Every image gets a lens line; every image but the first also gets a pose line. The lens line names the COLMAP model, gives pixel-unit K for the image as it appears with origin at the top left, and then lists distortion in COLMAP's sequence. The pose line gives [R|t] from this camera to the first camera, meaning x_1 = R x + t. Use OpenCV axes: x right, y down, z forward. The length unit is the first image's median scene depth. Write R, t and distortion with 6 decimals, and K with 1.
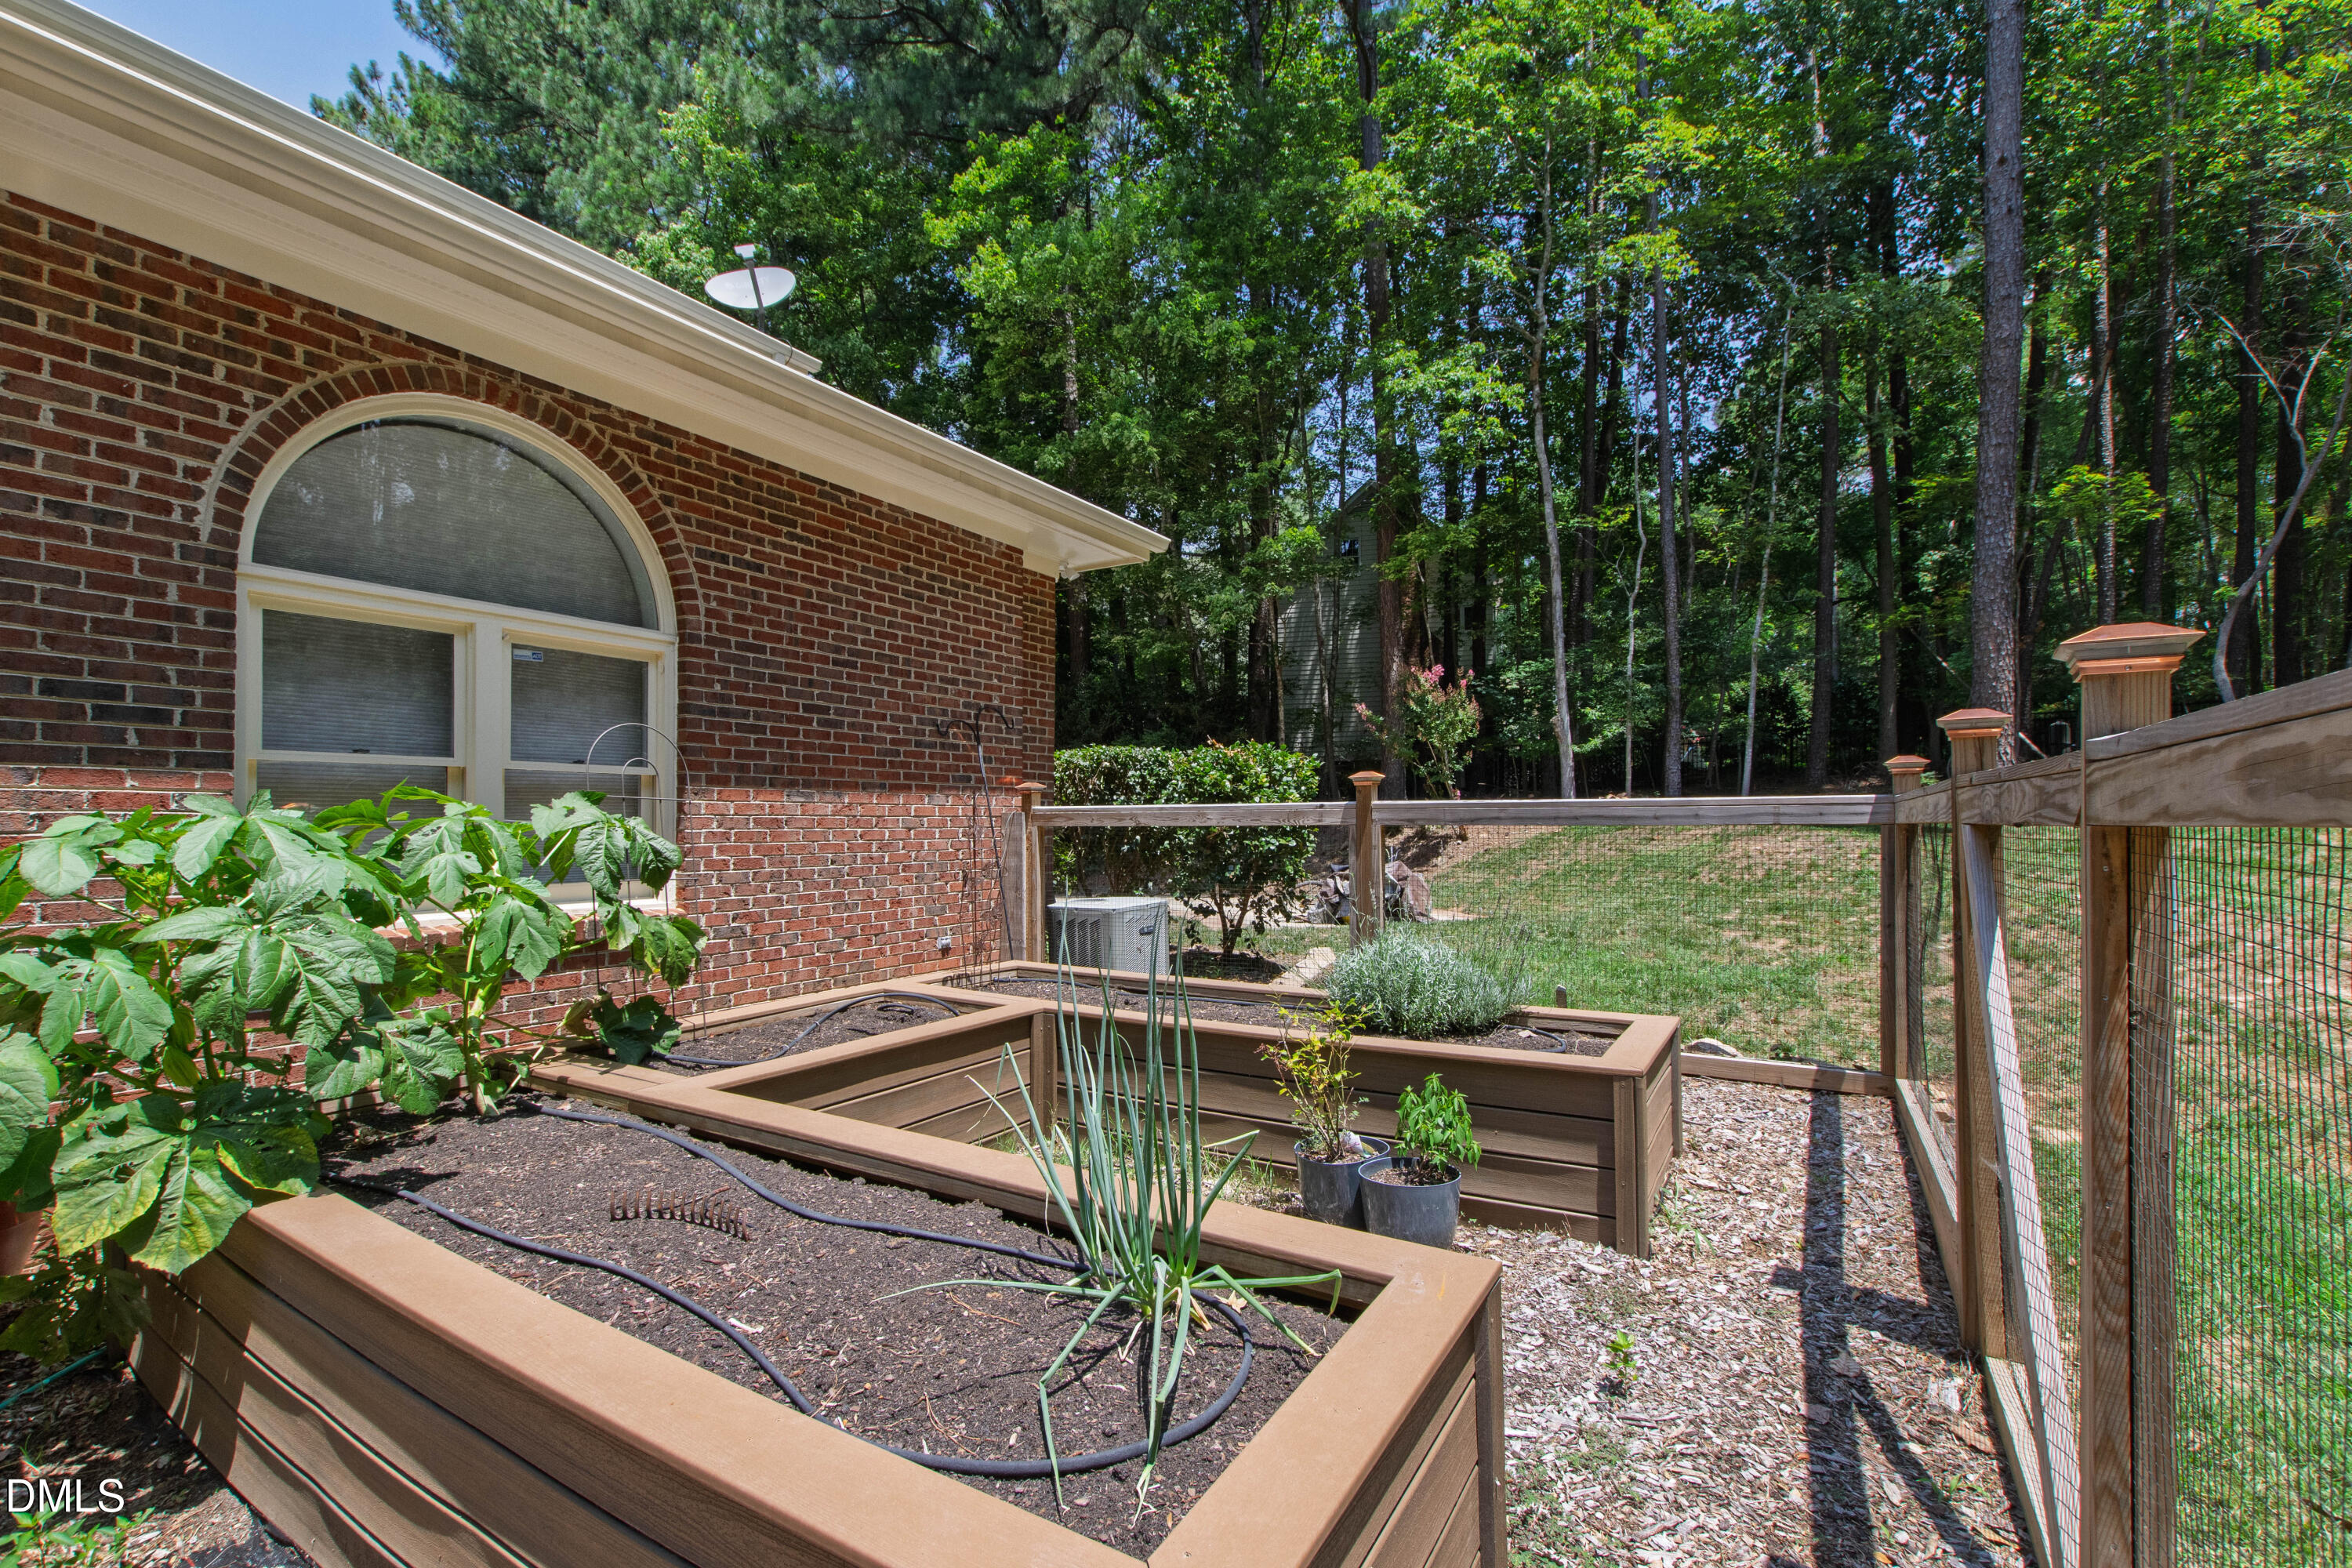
lens RADIAL K [[1047.8, 0, 1164.5], [0, 1047.8, 781.3], [0, 0, 1]] dist [0.004101, -0.000306]
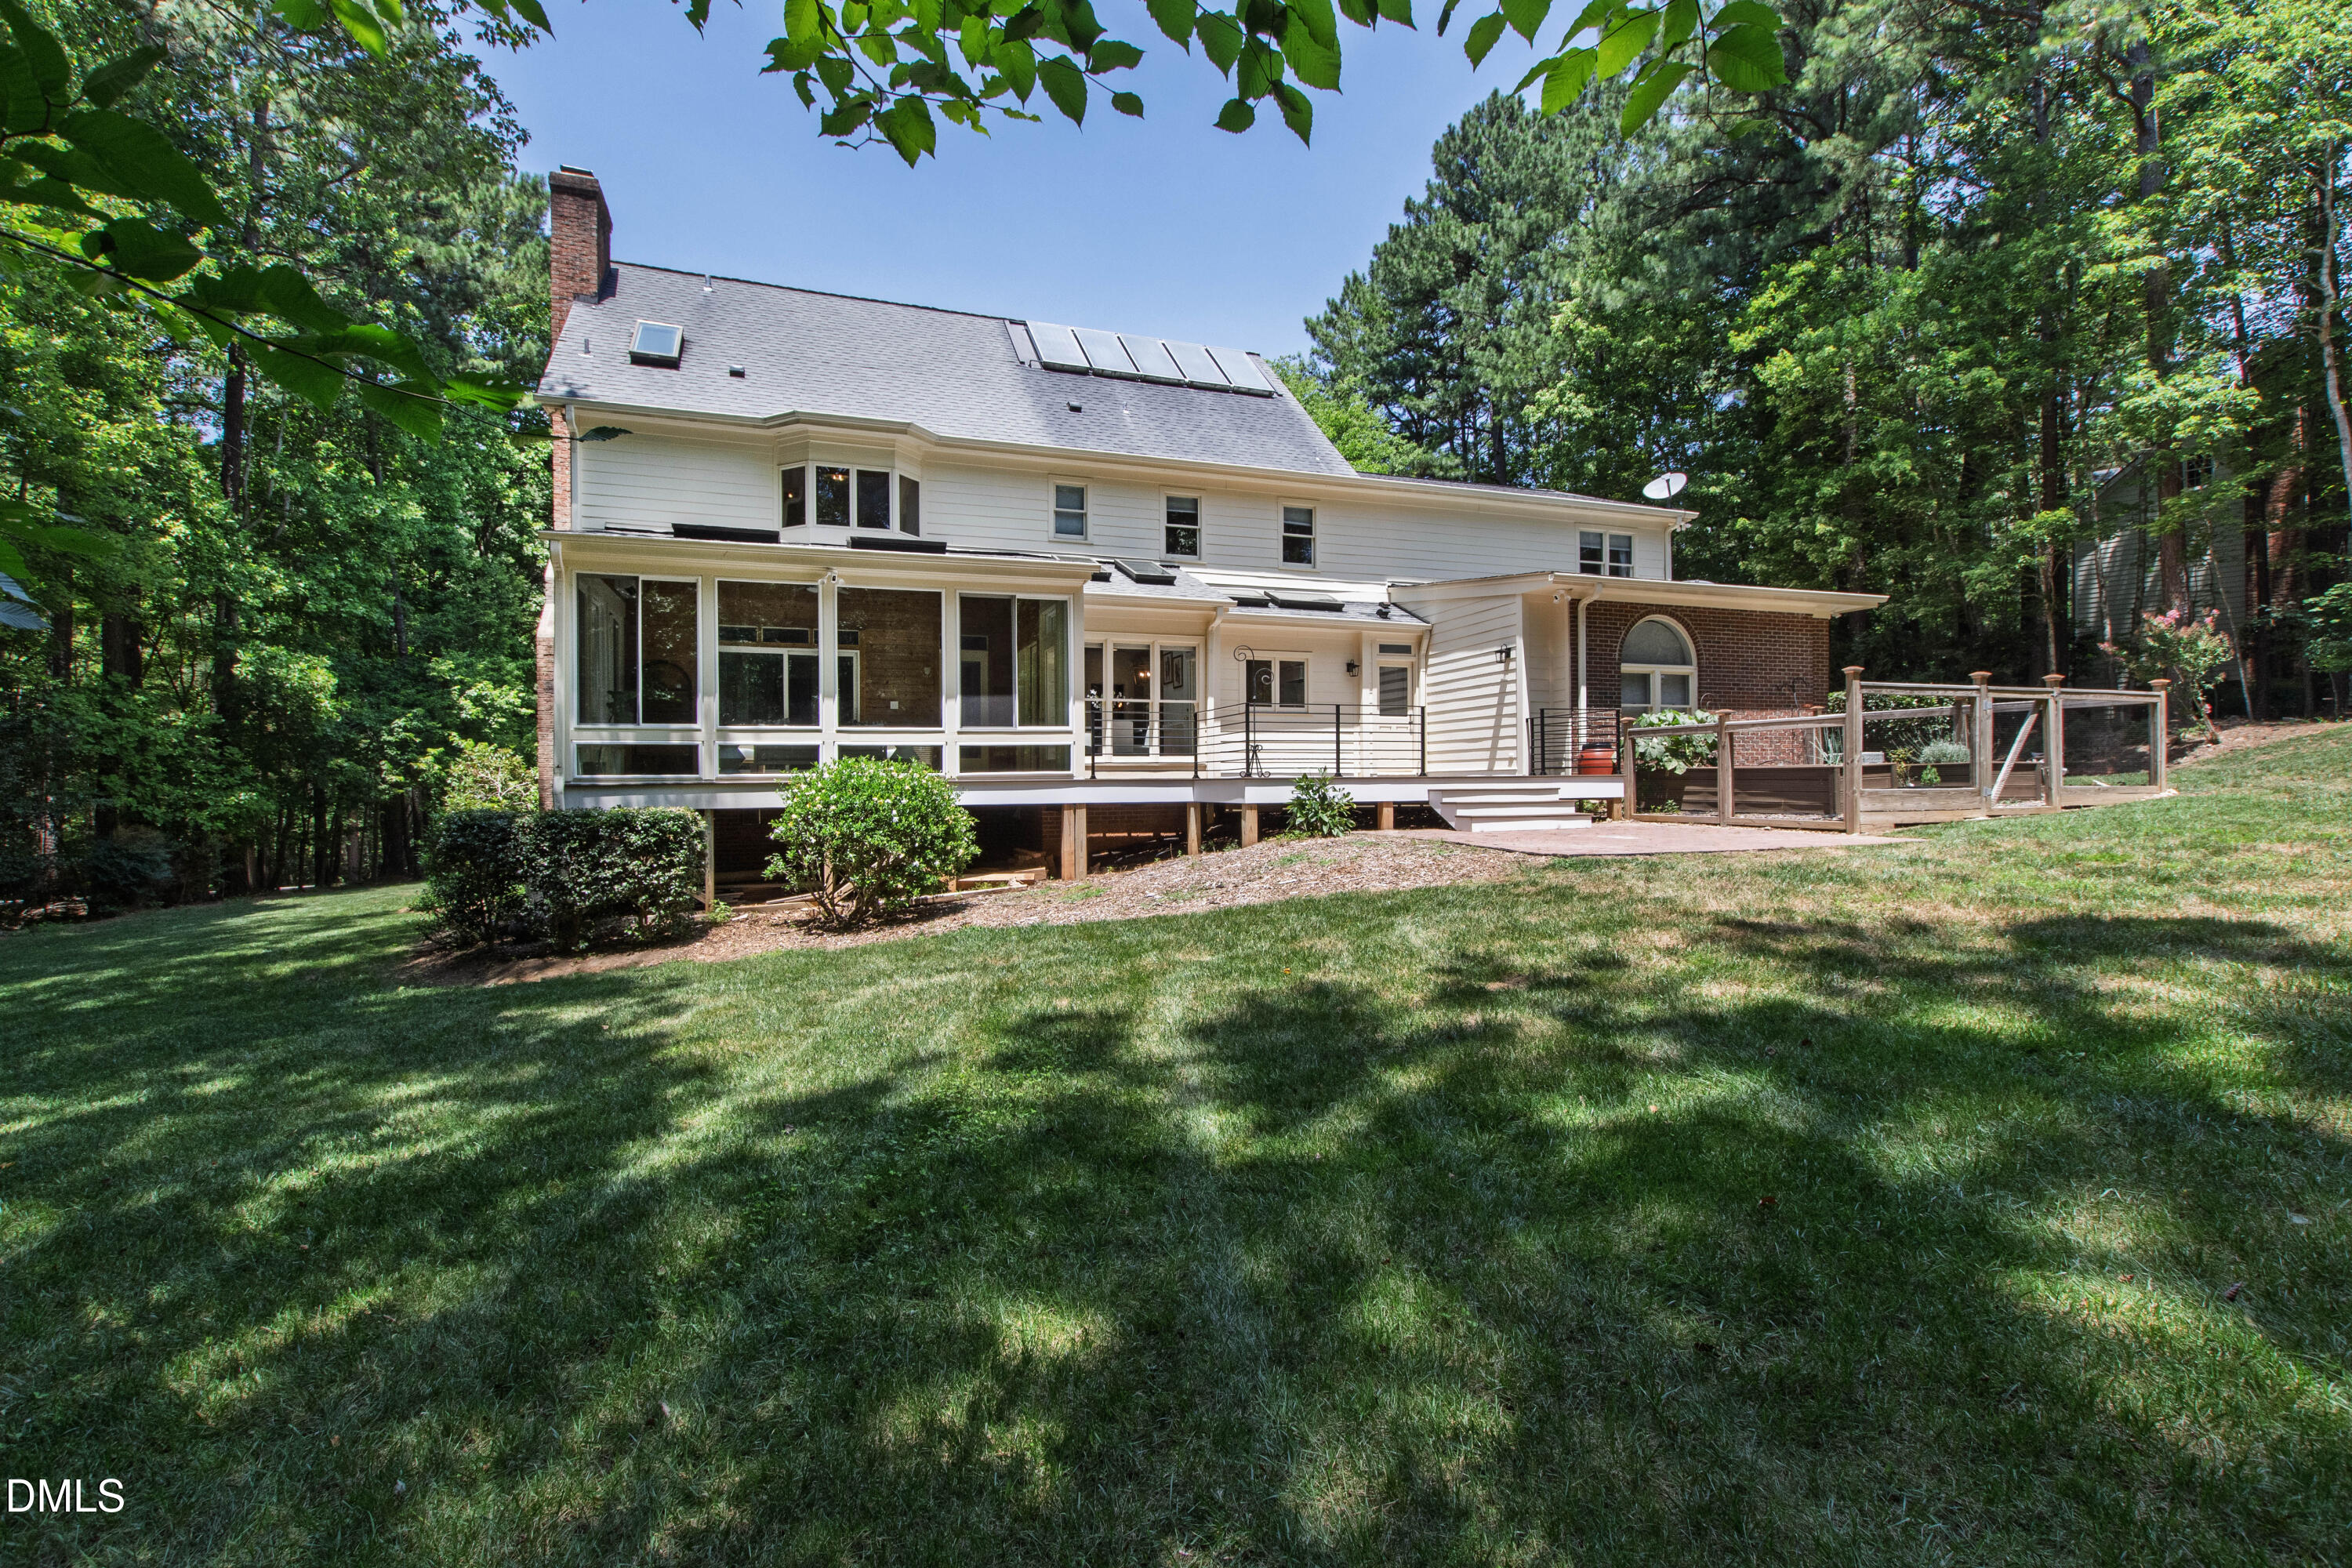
lens RADIAL K [[1047.8, 0, 1172.7], [0, 1047.8, 778.9], [0, 0, 1]] dist [0.004101, -0.000306]
pose [[0.780895, -0.001528, -0.624660, 0.099444], [0.031028, 0.998858, 0.036345, 0.014843], [0.623891, -0.047763, 0.780051, -0.812270]]
